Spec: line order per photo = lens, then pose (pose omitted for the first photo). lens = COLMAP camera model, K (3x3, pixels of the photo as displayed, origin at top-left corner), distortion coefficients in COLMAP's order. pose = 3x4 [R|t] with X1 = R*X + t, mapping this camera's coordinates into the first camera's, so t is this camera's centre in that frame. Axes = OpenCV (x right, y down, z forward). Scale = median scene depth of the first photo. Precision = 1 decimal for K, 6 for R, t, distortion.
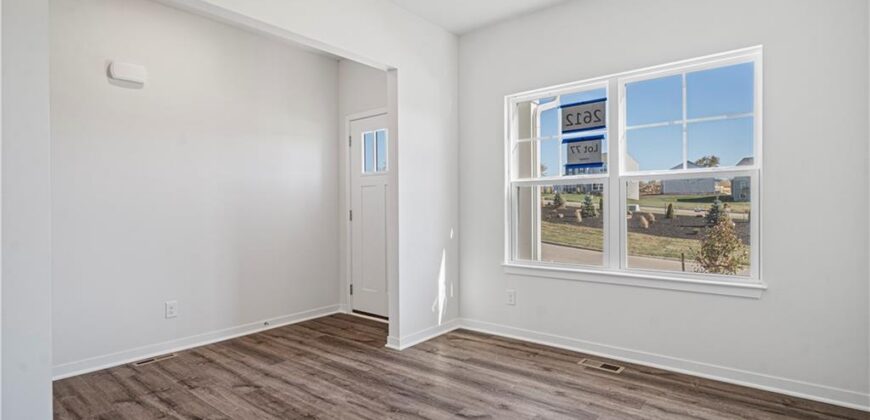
lens RADIAL K [[449.6, 0, 416.3], [0, 449.6, 209.7], [0, 0, 1]] dist [0.005142, 0.001011]
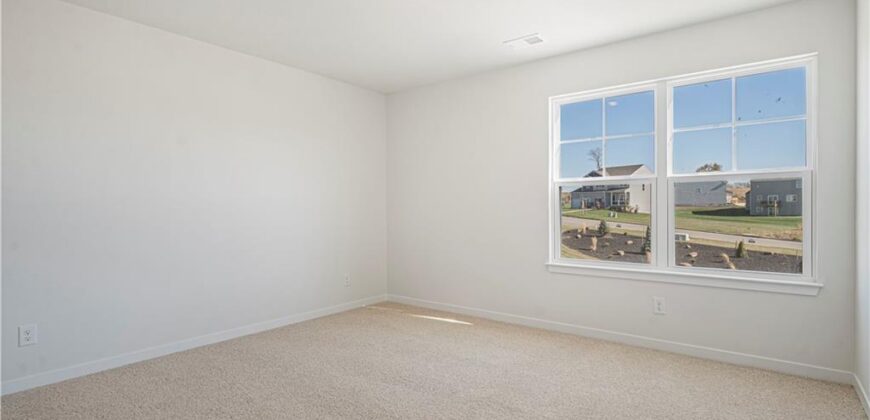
lens RADIAL K [[383.2, 0, 422.2], [0, 383.2, 230.2], [0, 0, 1]] dist [-0.003003, -0.000203]
pose [[0.995933, -0.001730, 0.090075, -0.183189], [-0.003131, 0.998547, 0.053805, 0.000205], [-0.090037, -0.053869, 0.994481, 0.172380]]
